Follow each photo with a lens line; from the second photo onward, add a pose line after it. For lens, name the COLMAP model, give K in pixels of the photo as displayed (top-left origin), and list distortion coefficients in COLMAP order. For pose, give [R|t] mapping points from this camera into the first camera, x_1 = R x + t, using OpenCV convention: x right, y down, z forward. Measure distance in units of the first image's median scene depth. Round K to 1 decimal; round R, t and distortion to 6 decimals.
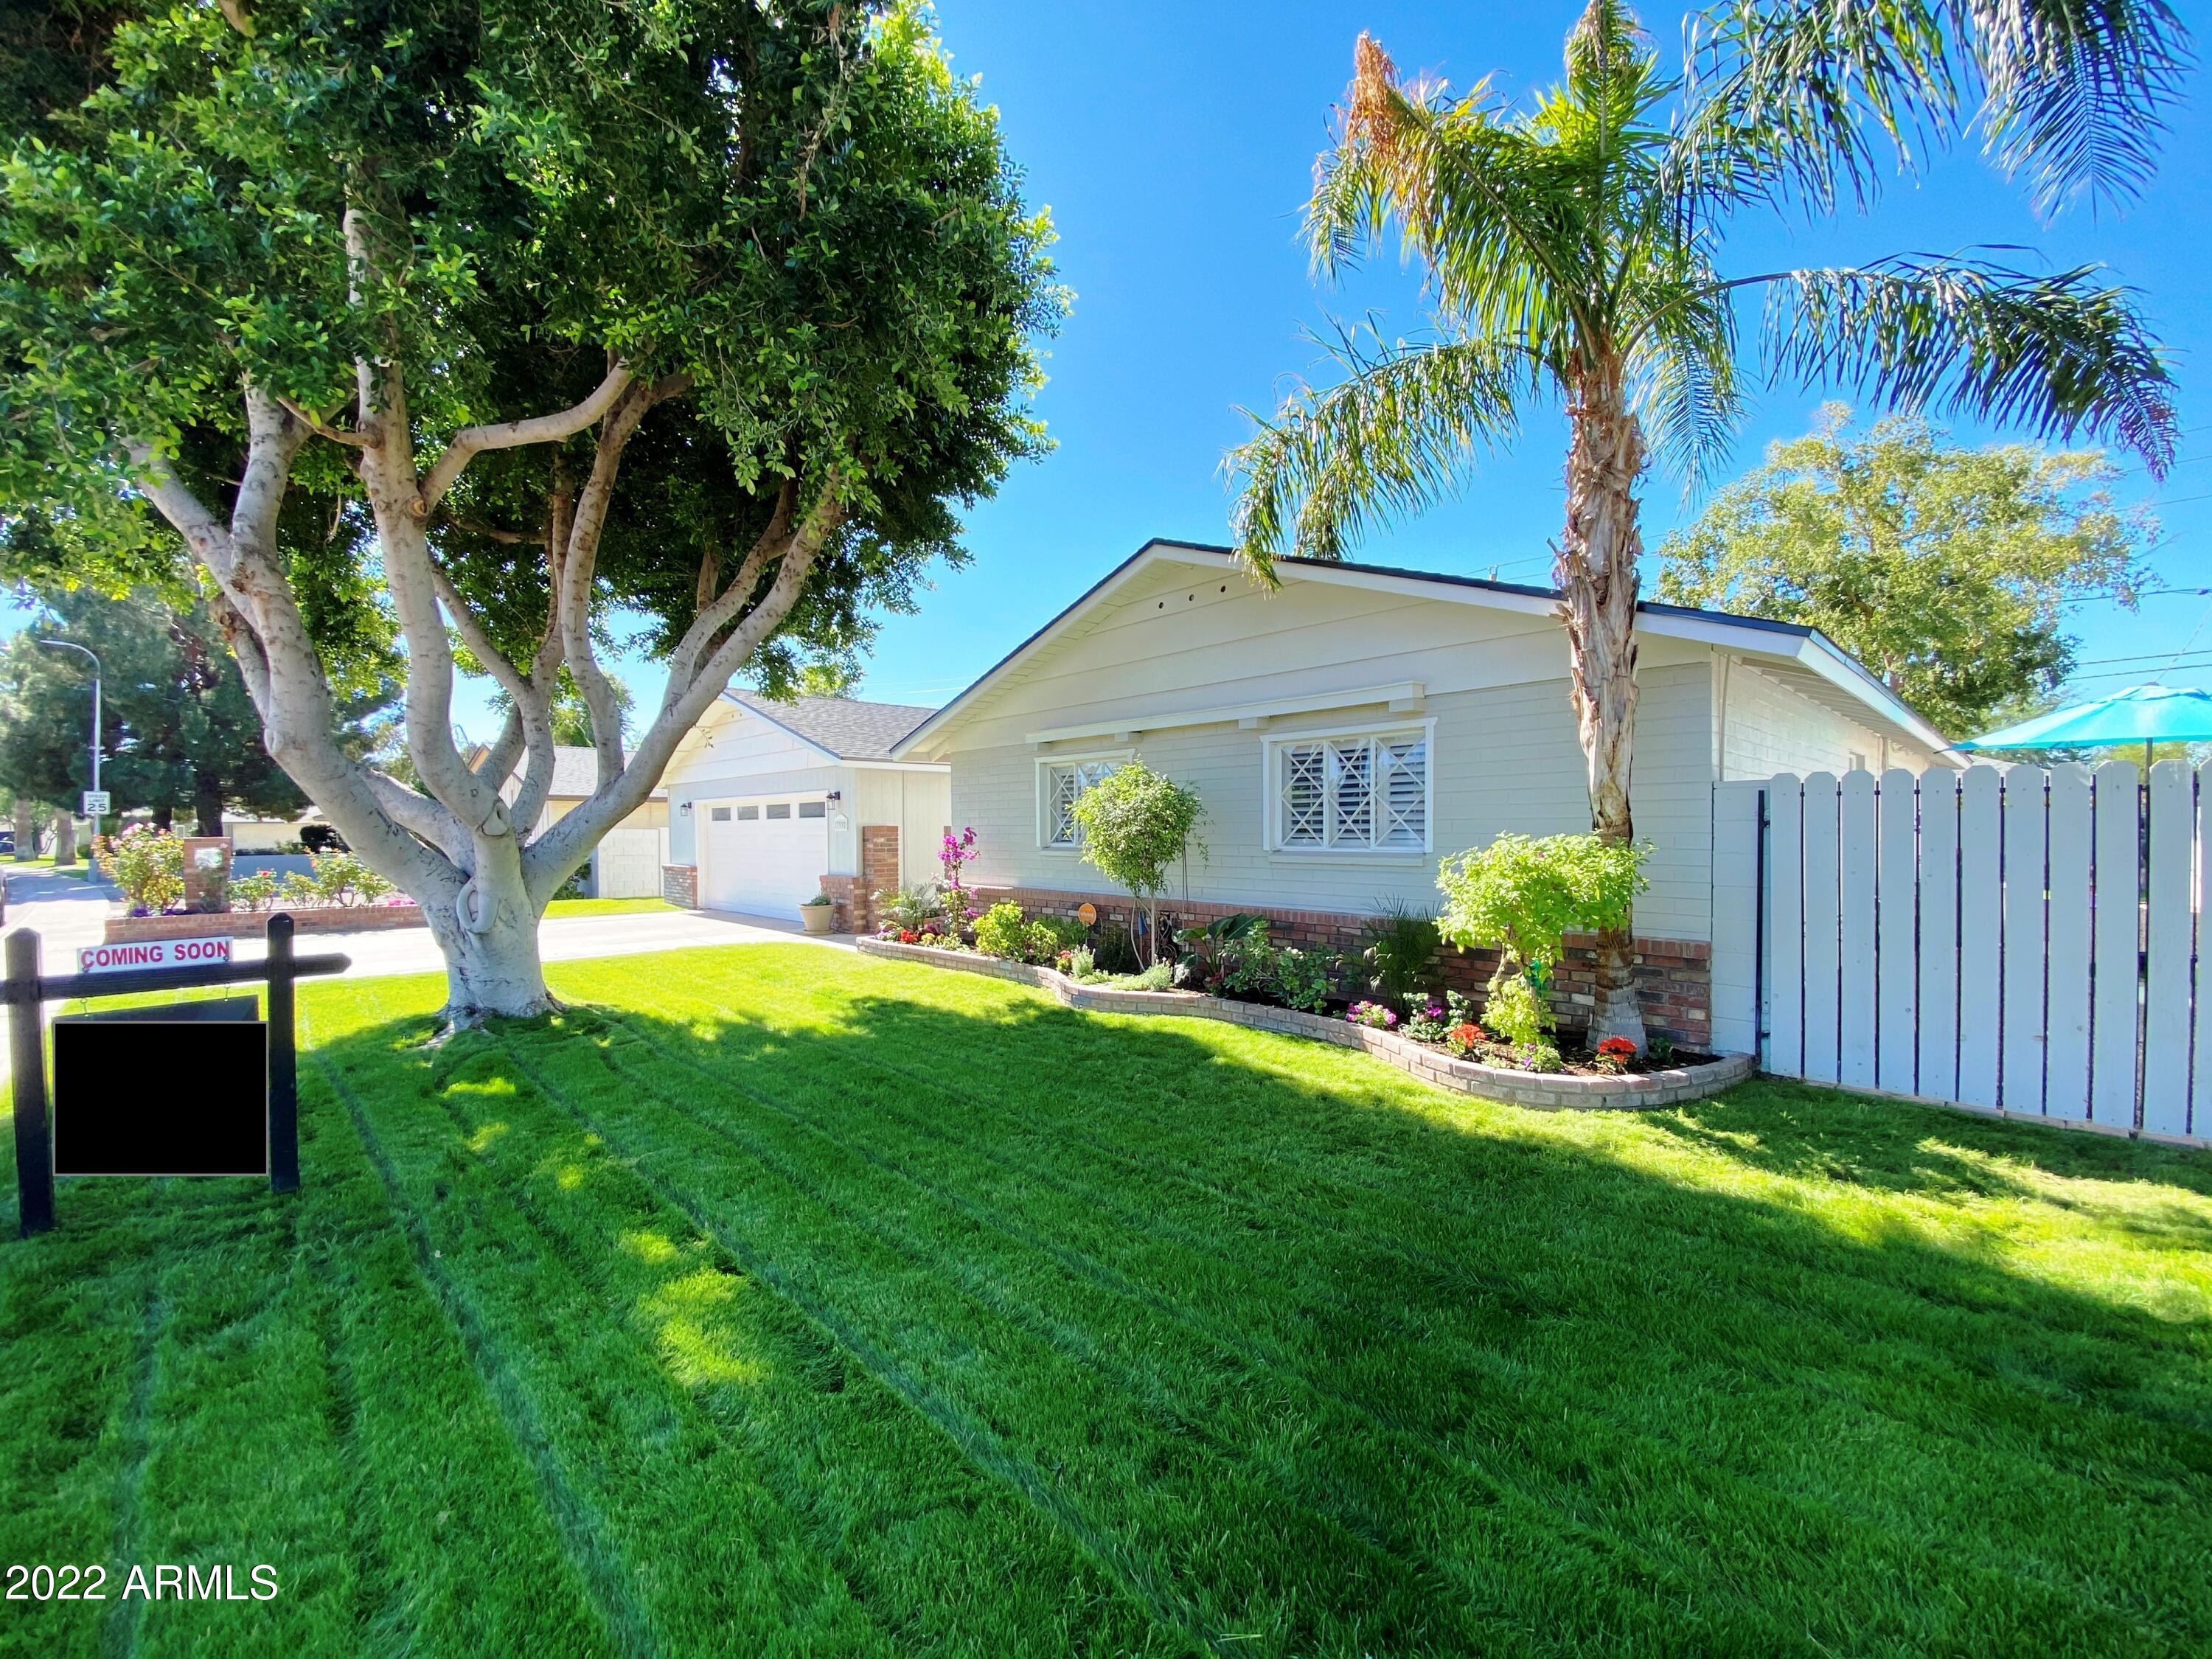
lens RADIAL K [[900.0, 0, 1106.0], [0, 900.0, 829.5], [0, 0, 1]] dist [-0.013879, -0.000193]
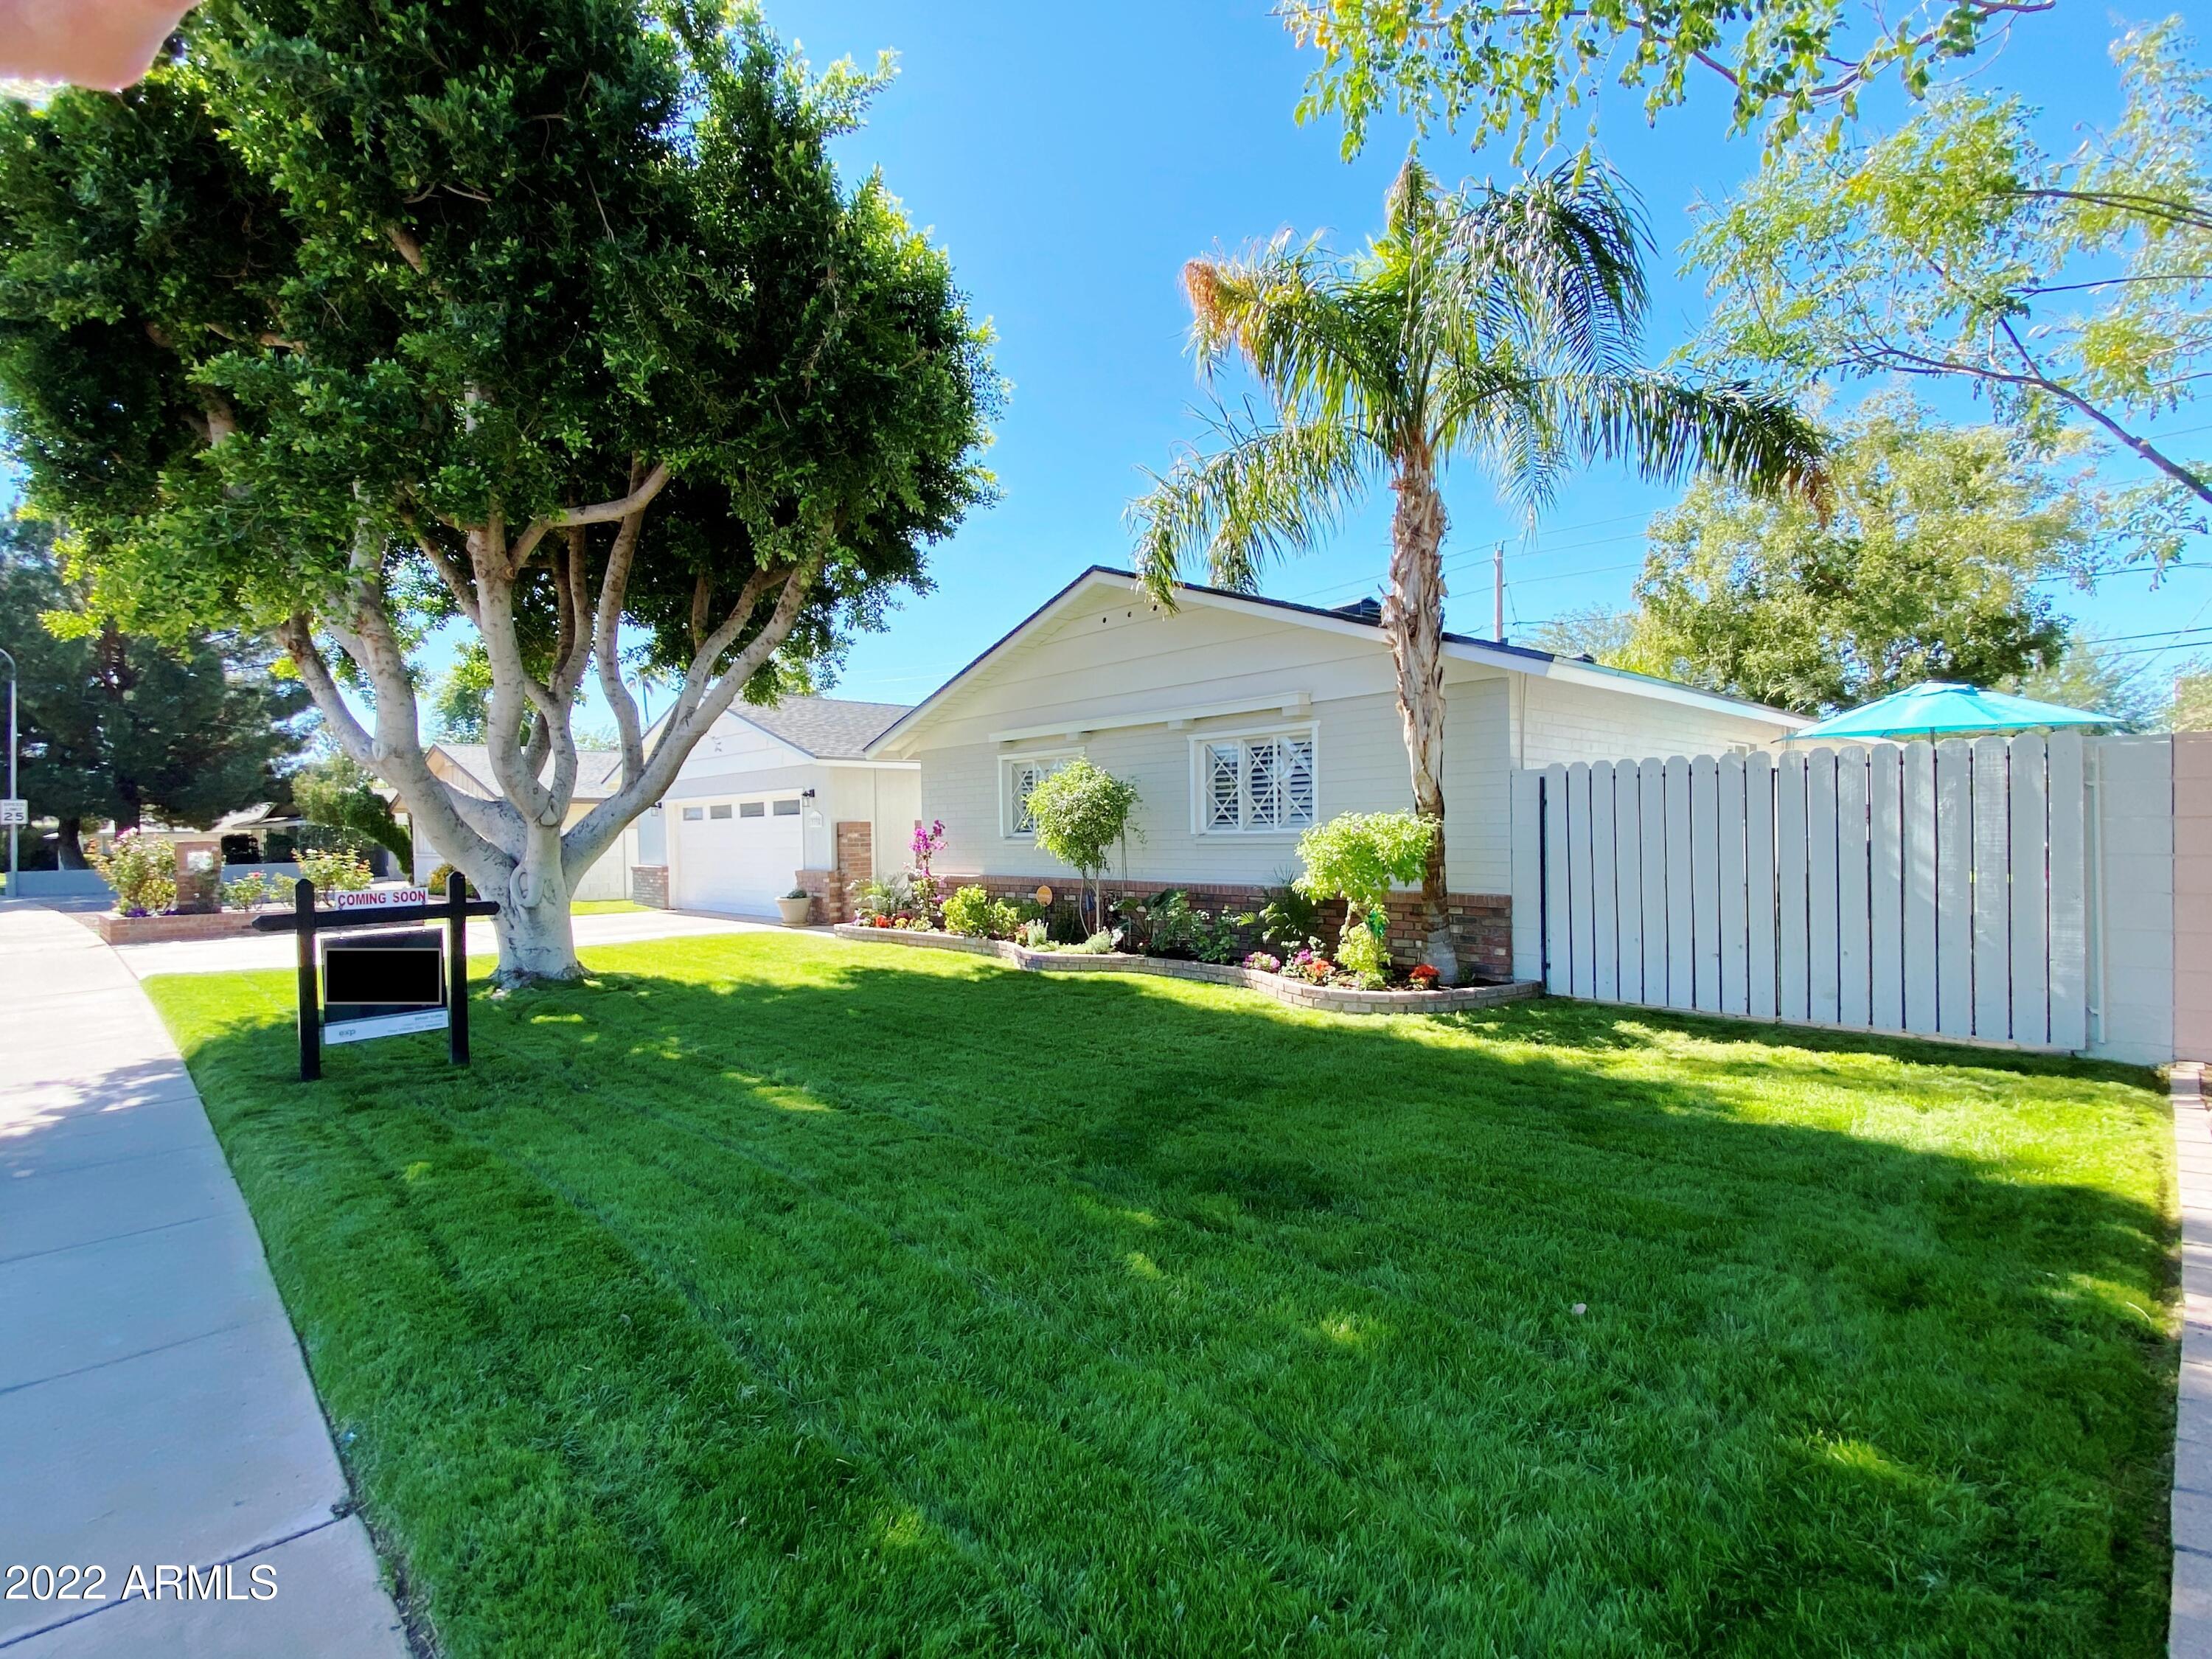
lens RADIAL K [[1030.3, 0, 1106.0], [0, 1030.3, 829.5], [0, 0, 1]] dist [-0.000049, -0.000147]
pose [[0.999920, -0.011954, 0.004173, 0.064498], [0.011966, 0.999924, -0.002905, 0.021040], [-0.004138, 0.002955, 0.999987, -0.347657]]
